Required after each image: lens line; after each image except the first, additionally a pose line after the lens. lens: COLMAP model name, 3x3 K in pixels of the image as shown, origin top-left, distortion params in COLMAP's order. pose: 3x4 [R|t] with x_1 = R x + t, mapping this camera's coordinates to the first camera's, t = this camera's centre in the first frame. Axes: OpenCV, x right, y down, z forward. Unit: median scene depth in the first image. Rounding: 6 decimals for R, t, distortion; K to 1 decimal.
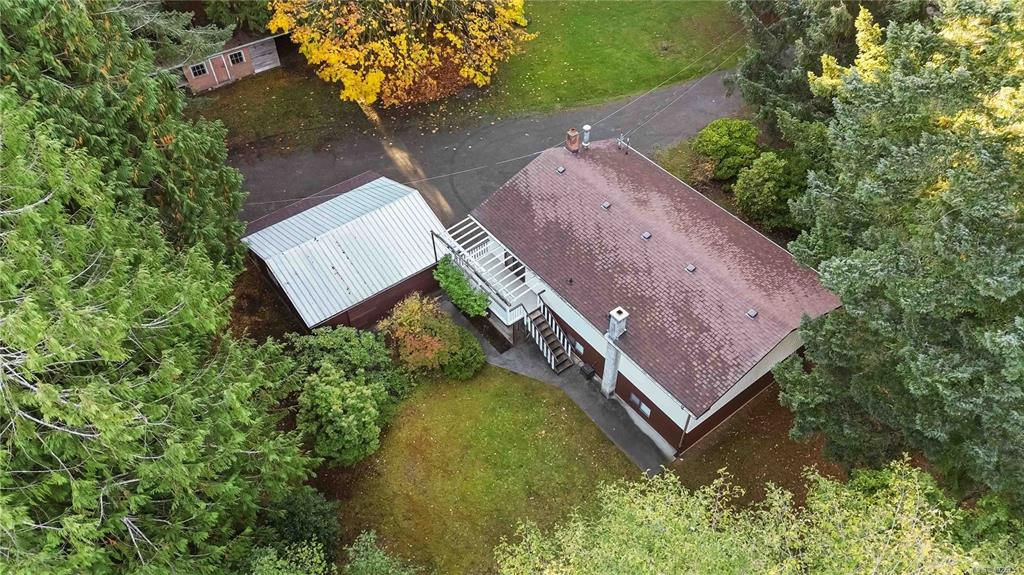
lens RADIAL K [[704.9, 0, 512.0], [0, 704.9, 287.5], [0, 0, 1]] dist [0.010769, -0.001041]
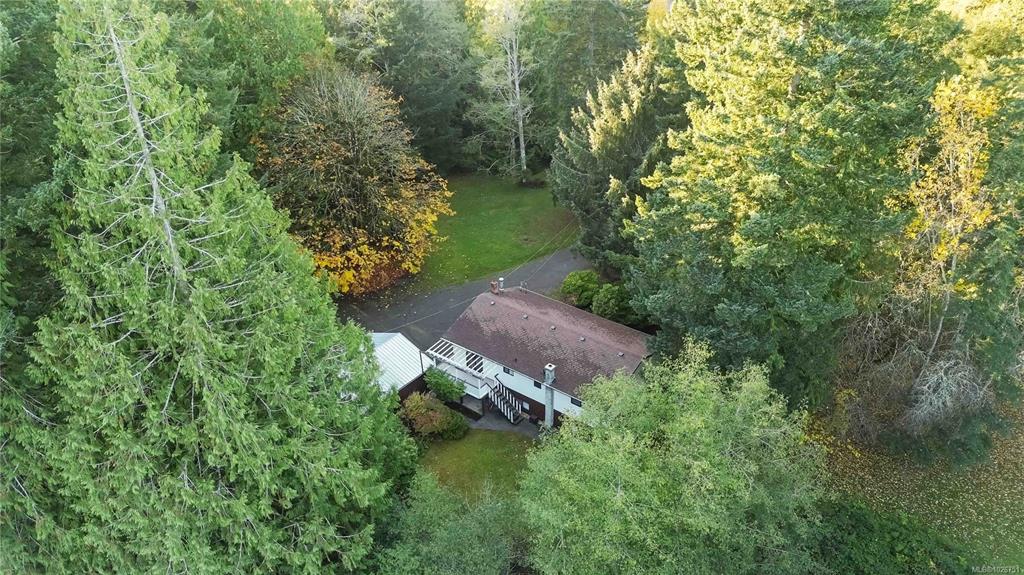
lens RADIAL K [[704.9, 0, 512.0], [0, 704.9, 287.5], [0, 0, 1]] dist [0.010769, -0.001041]
pose [[0.964672, -0.126444, 0.231125, -0.255804], [0.191777, 0.938544, -0.286979, 0.272168], [-0.180635, 0.321165, 0.929637, -0.535083]]
